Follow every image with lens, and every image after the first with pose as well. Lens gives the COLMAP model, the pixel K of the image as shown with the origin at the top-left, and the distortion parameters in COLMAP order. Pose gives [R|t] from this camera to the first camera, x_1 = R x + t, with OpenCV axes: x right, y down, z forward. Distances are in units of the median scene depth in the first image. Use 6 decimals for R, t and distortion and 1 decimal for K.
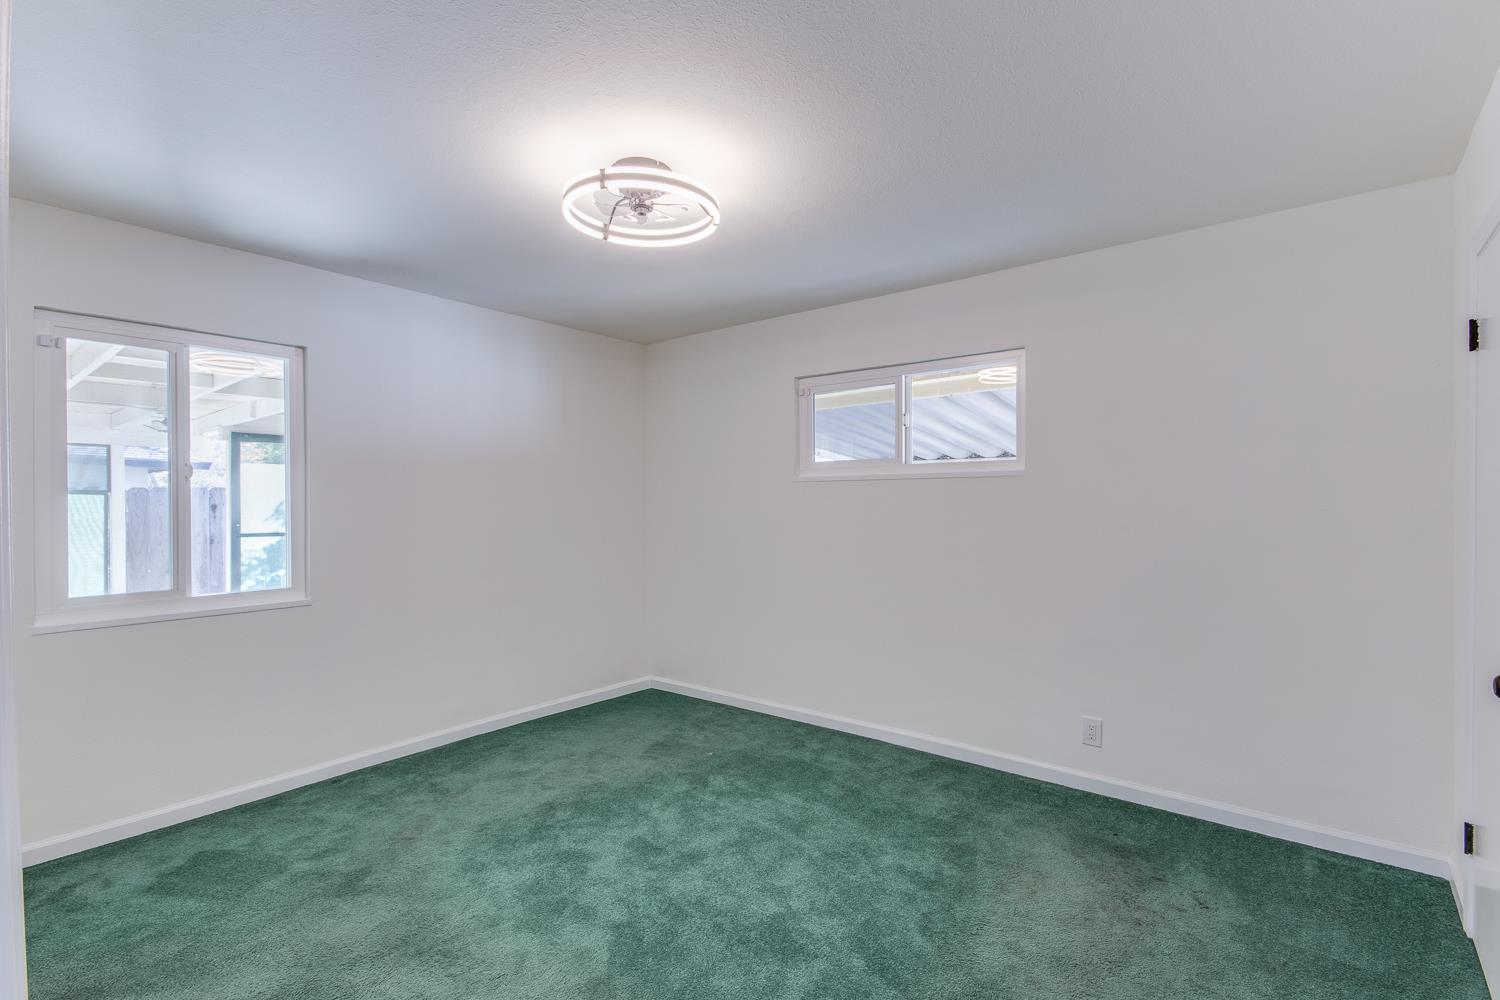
lens RADIAL K [[689.8, 0, 759.1], [0, 689.8, 502.0], [0, 0, 1]] dist [0.011537, 0.000372]
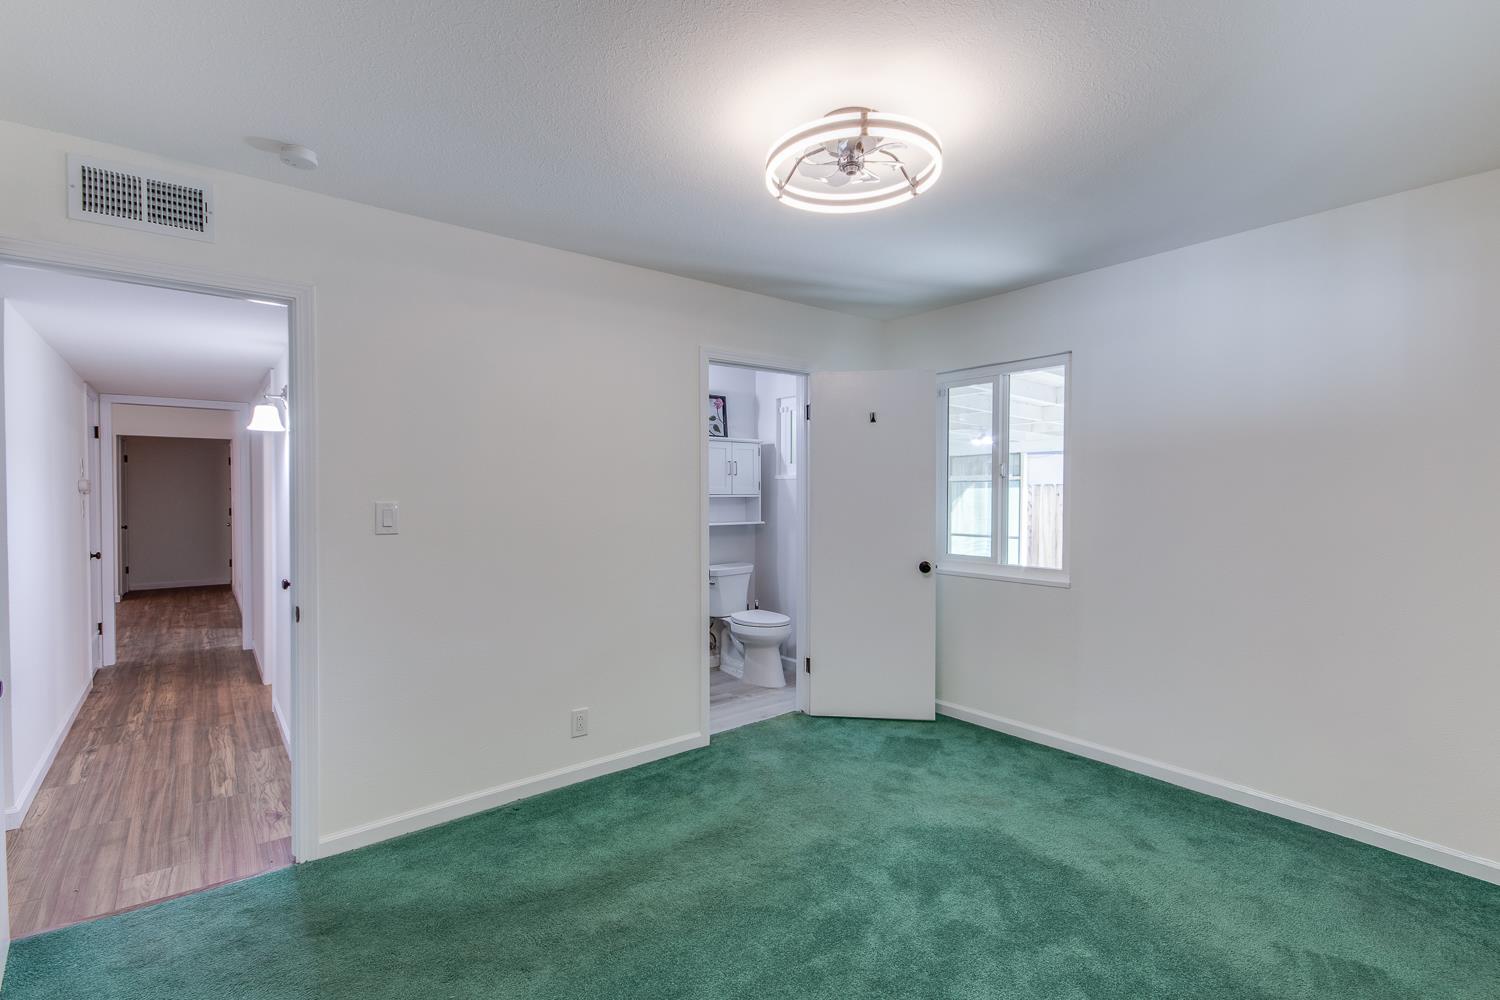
lens RADIAL K [[689.8, 0, 759.1], [0, 689.8, 502.0], [0, 0, 1]] dist [0.011537, 0.000372]
pose [[-0.205304, 0.023217, -0.978423, 0.552863], [-0.011194, 0.999597, 0.026068, -0.010038], [0.978634, 0.016305, -0.204961, 0.805817]]
